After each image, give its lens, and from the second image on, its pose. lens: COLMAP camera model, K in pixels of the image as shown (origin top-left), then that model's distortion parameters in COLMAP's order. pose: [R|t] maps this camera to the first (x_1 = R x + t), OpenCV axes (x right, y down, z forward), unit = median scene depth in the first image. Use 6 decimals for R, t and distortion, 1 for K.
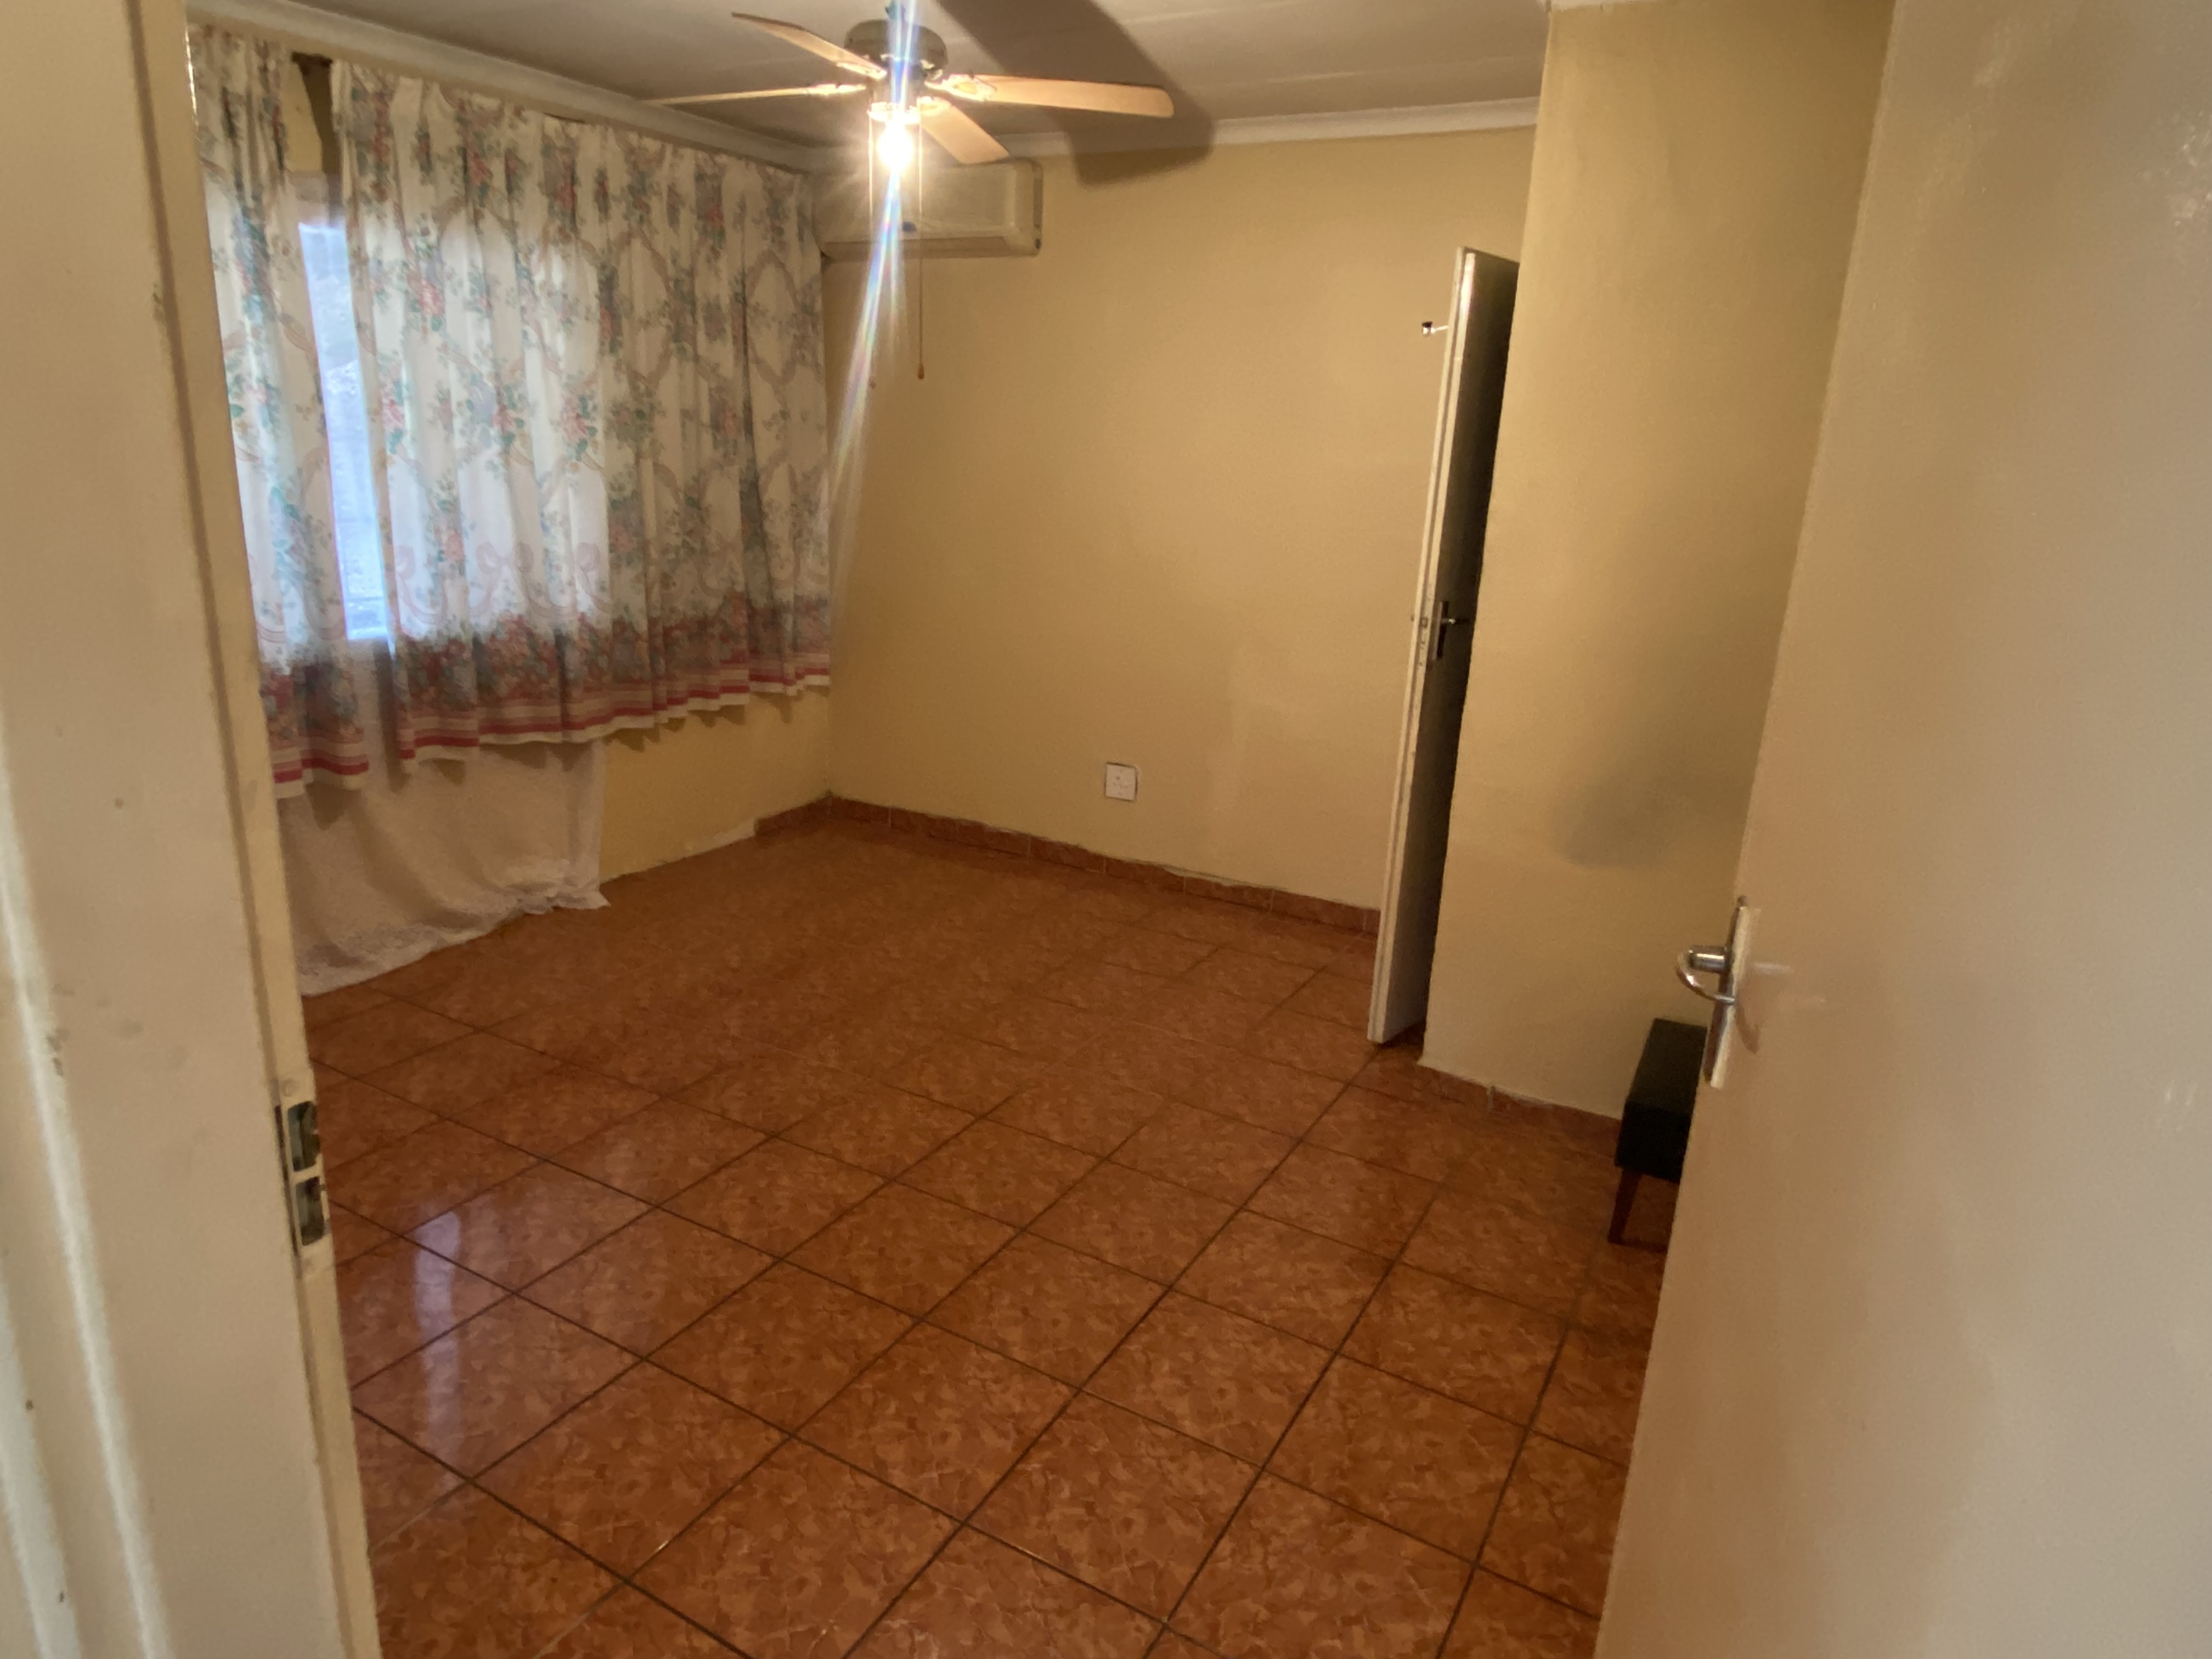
lens RADIAL K [[1324.2, 0, 1093.7], [0, 1324.2, 817.5], [0, 0, 1]] dist [0.065108, -0.067032]
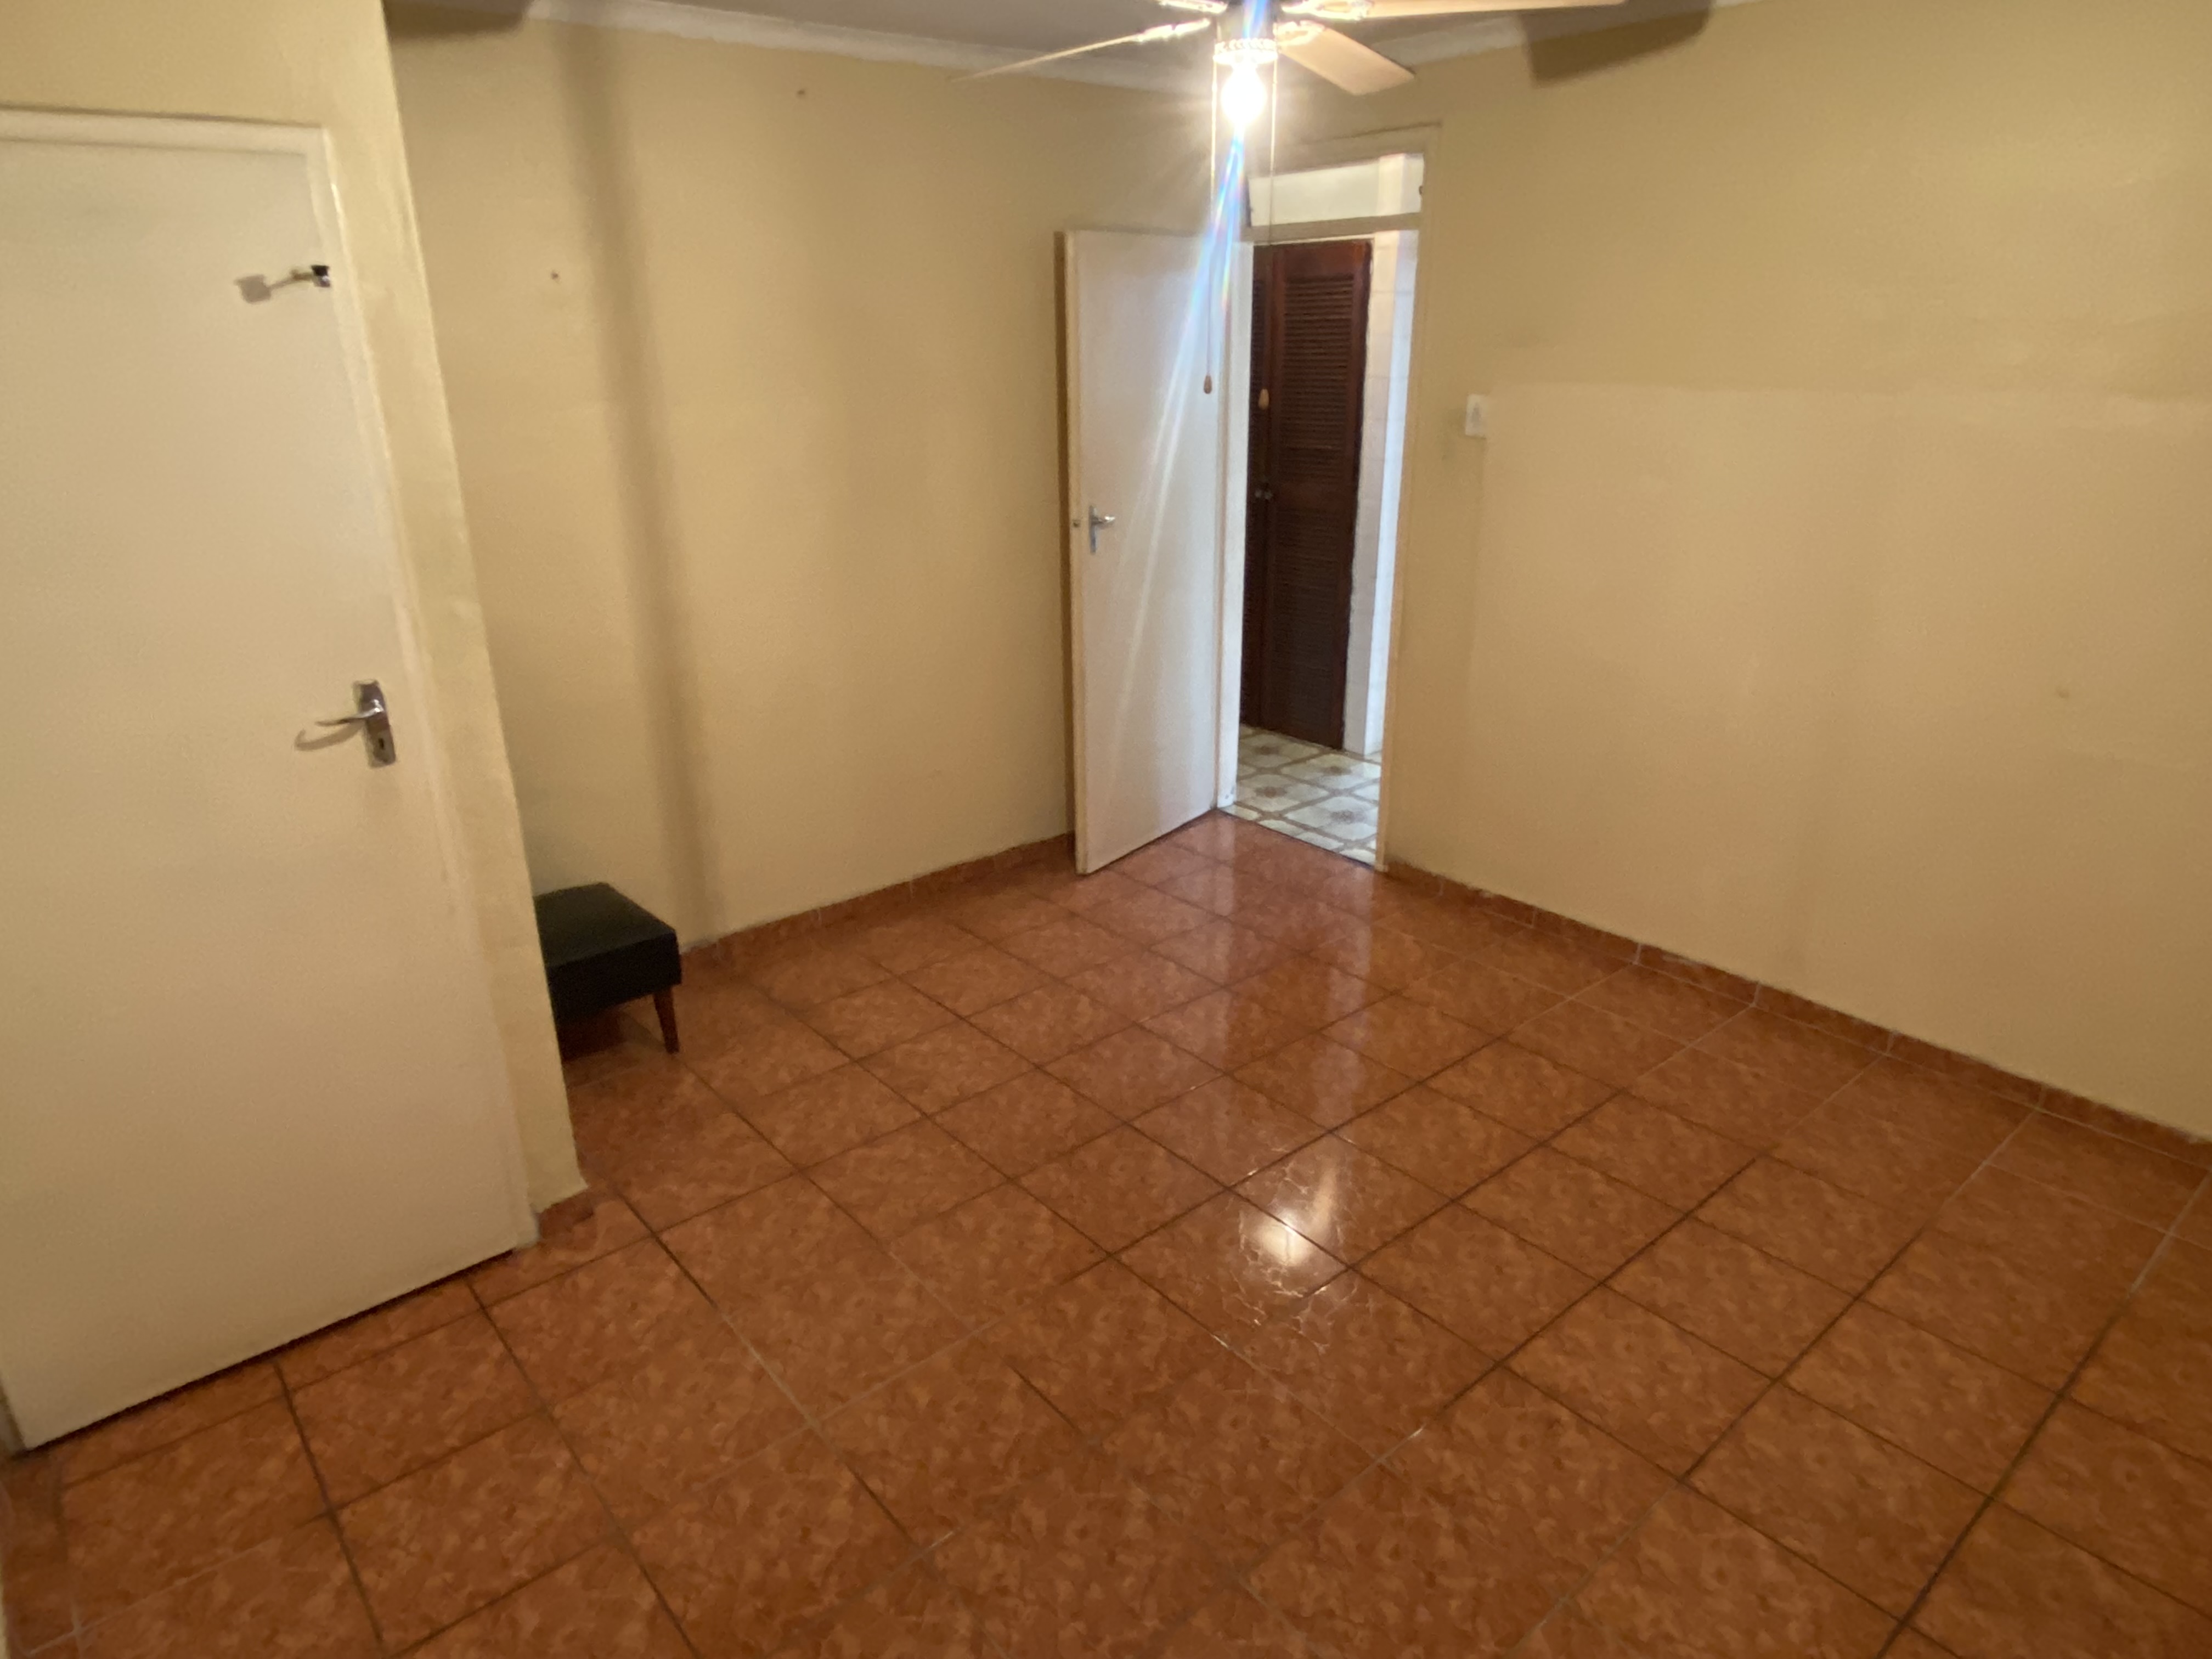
lens RADIAL K [[1324.2, 0, 1093.7], [0, 1324.2, 817.5], [0, 0, 1]] dist [0.065108, -0.067032]
pose [[-0.942292, -0.148813, 0.299901, -0.270584], [0.058475, 0.808857, 0.585090, -0.473299], [-0.329646, 0.568862, -0.753478, 1.398617]]
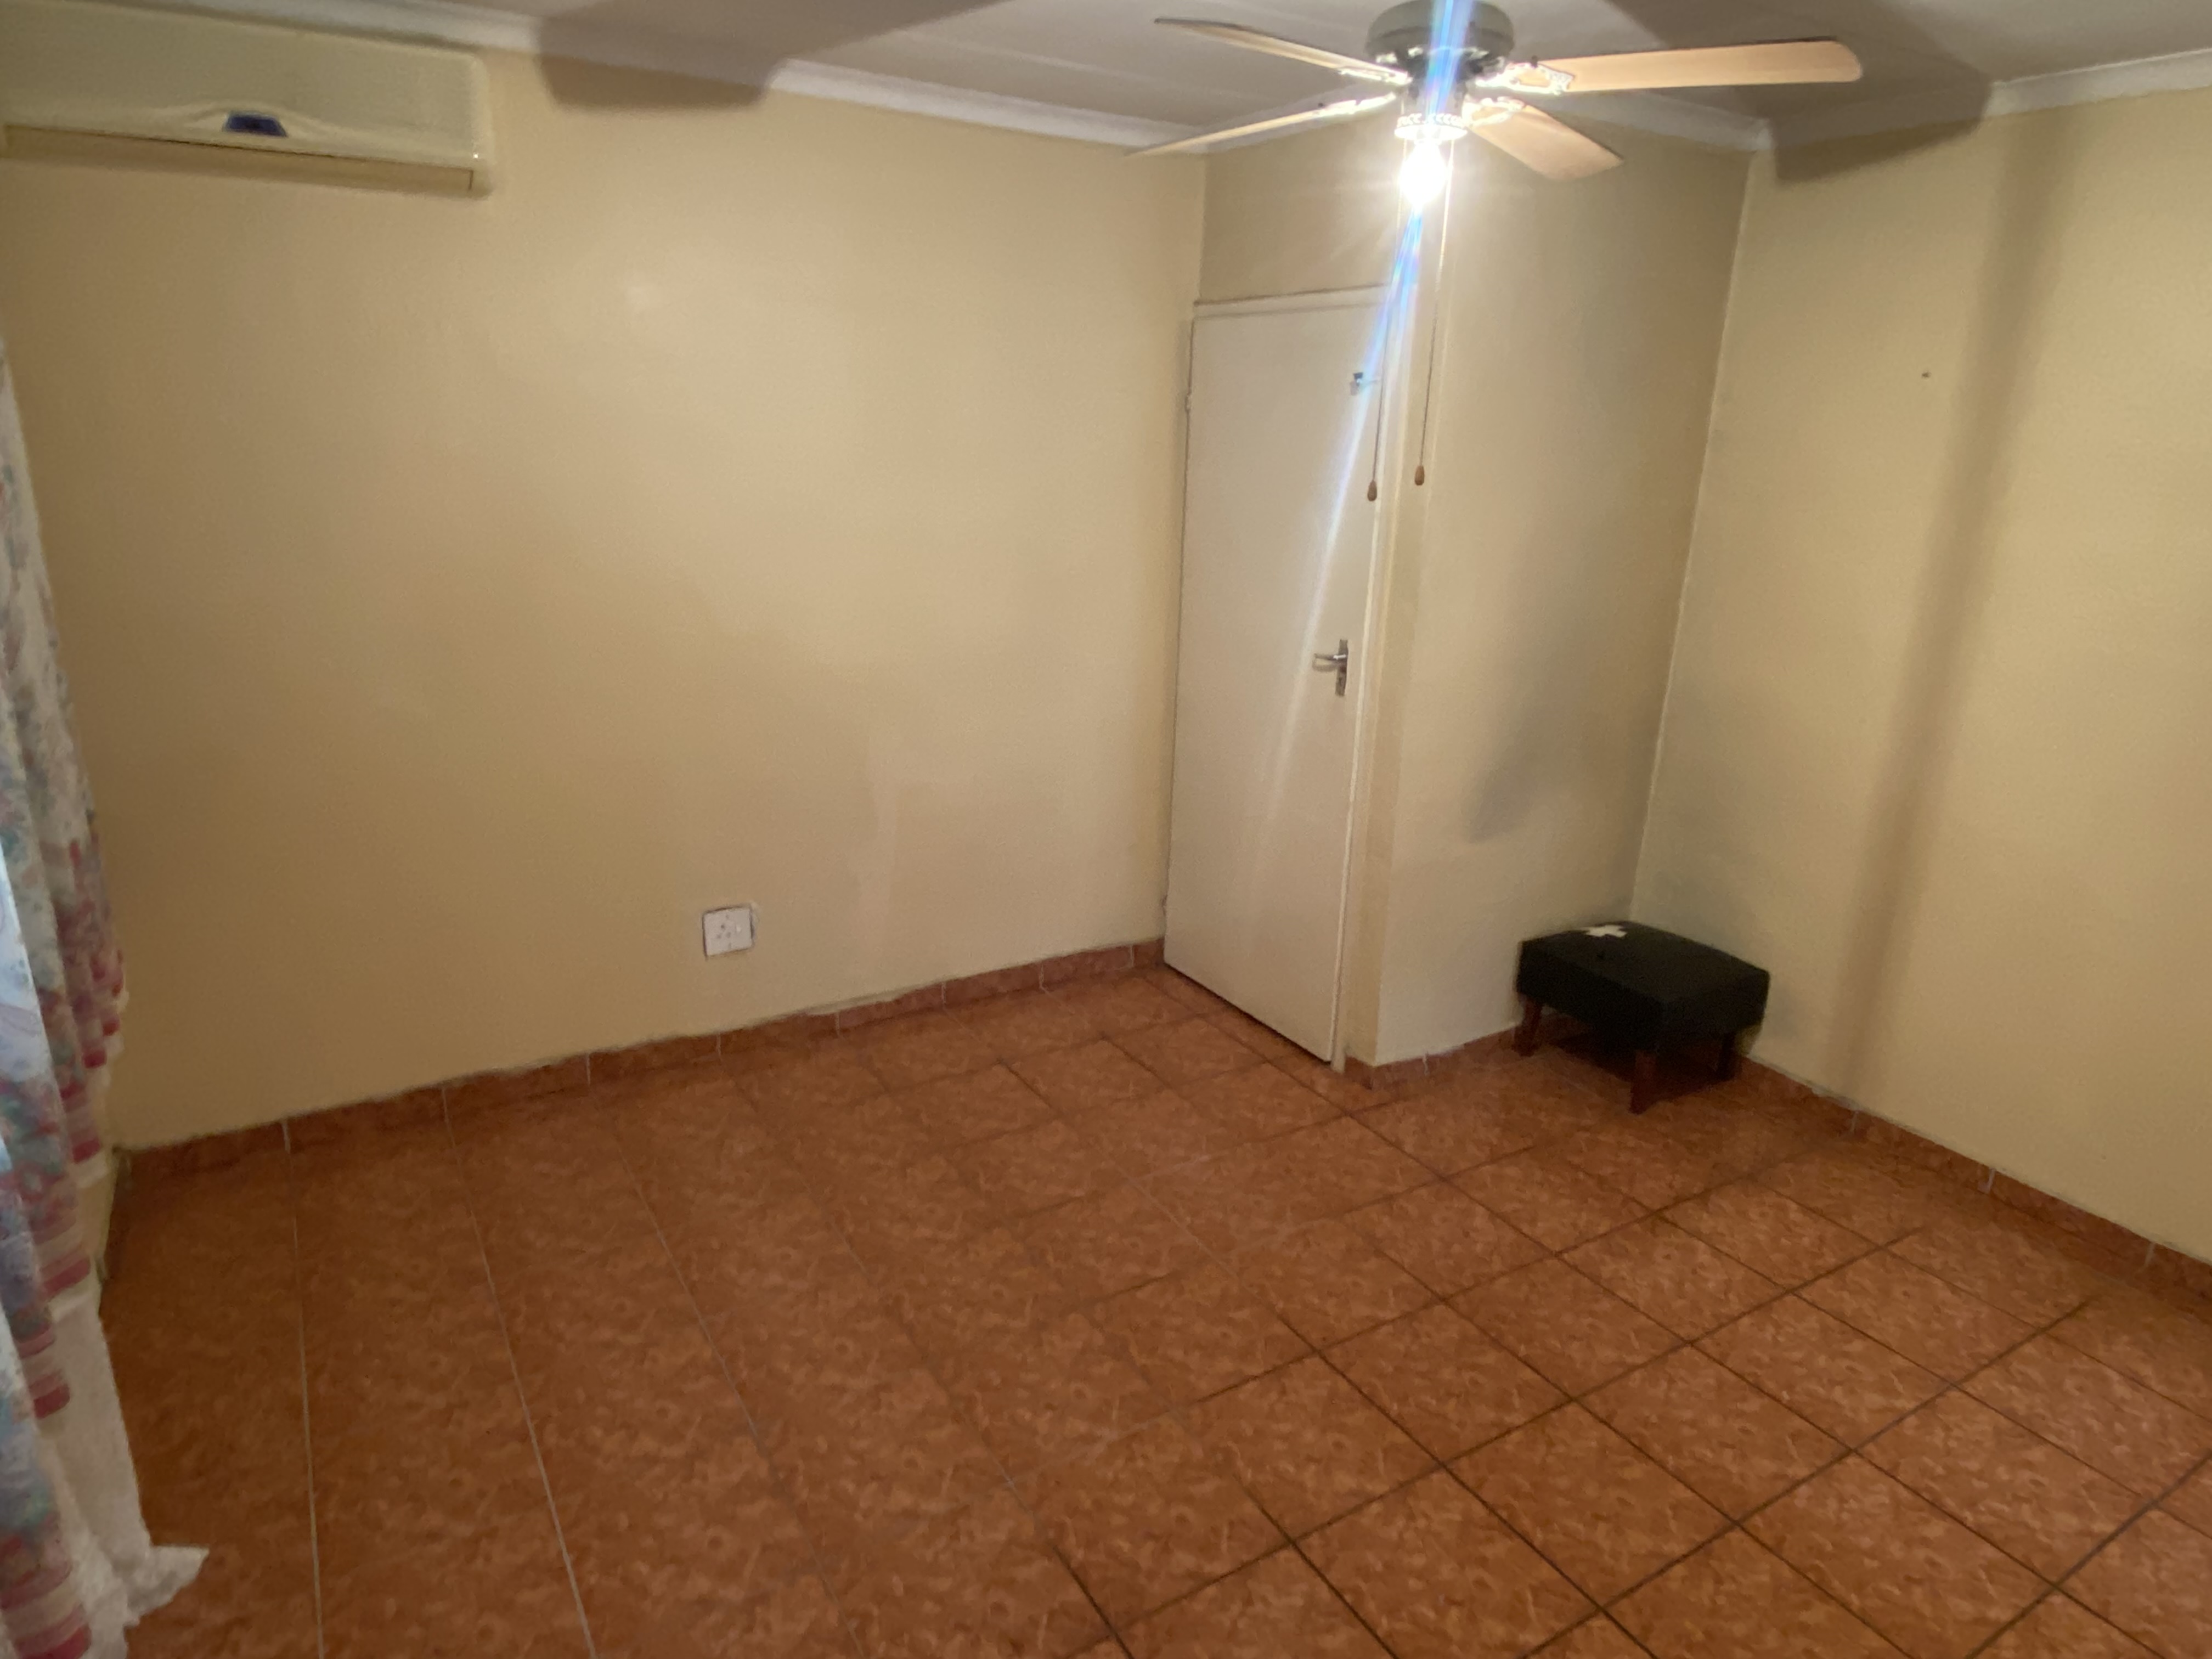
lens RADIAL K [[1324.2, 0, 1093.7], [0, 1324.2, 817.5], [0, 0, 1]] dist [0.065108, -0.067032]
pose [[0.479324, -0.281864, 0.831145, -0.699719], [0.232351, 0.953988, 0.189526, -0.261999], [-0.846322, 0.102273, 0.522761, 0.611951]]
